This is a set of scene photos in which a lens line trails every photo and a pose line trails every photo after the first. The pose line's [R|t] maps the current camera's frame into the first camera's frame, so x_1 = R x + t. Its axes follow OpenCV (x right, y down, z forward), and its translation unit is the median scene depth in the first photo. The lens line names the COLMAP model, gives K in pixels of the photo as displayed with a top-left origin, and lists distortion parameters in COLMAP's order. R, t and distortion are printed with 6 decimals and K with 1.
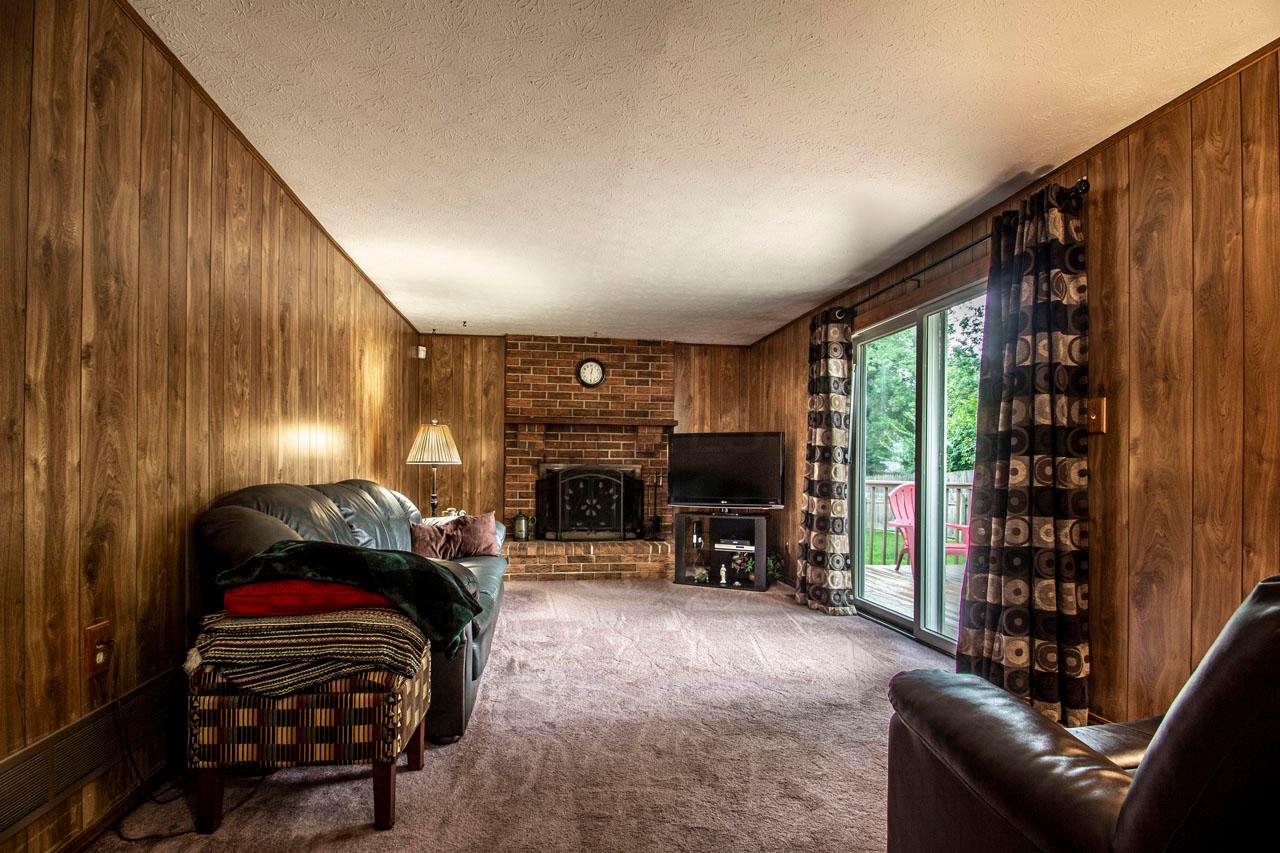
lens RADIAL K [[596.6, 0, 632.9], [0, 596.6, 471.0], [0, 0, 1]] dist [0.013310, -0.014284]
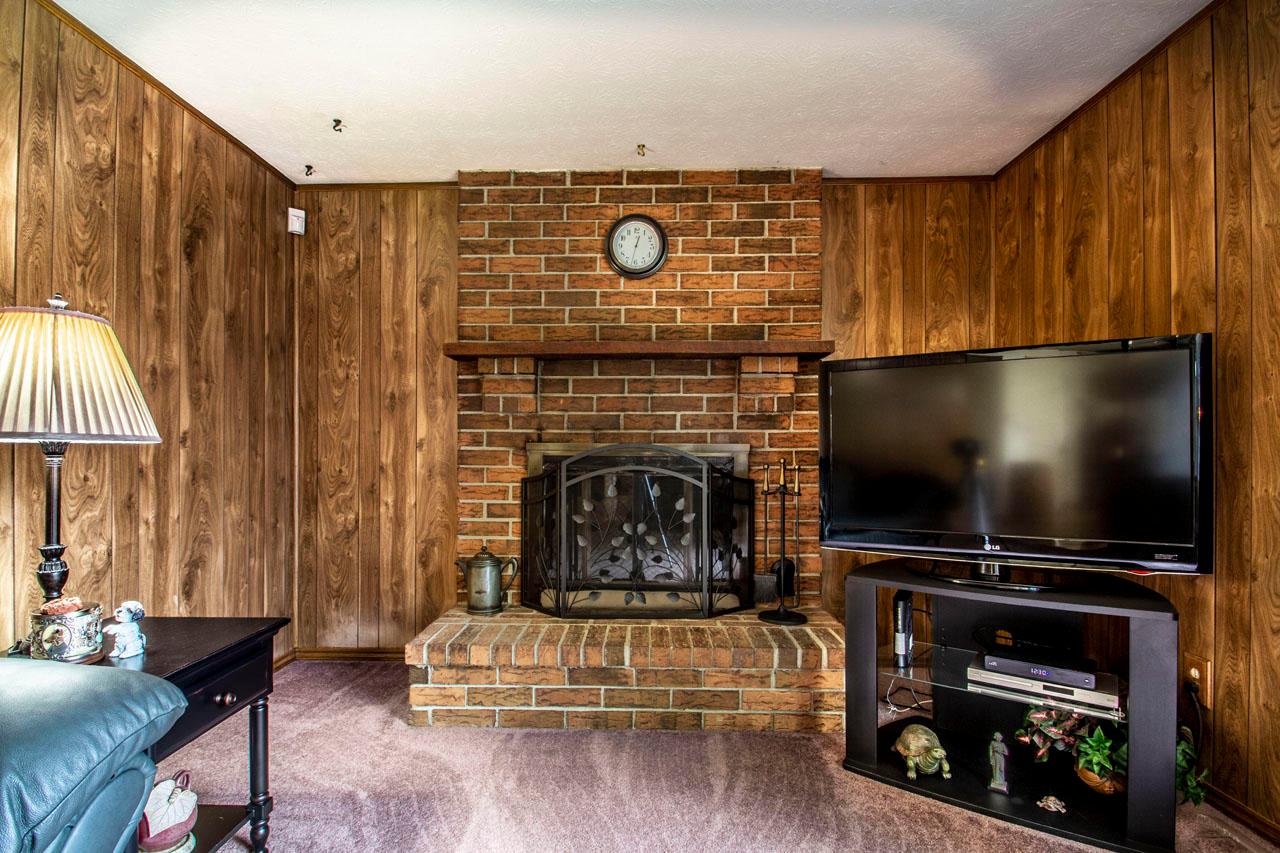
lens RADIAL K [[596.7, 0, 630.4], [0, 596.7, 448.6], [0, 0, 1]] dist [0.008953, -0.015617]
pose [[0.985067, -0.007022, -0.172026, 0.004706], [0.005652, 0.999948, -0.008451, -0.005084], [0.172077, 0.007352, 0.985056, 0.714489]]
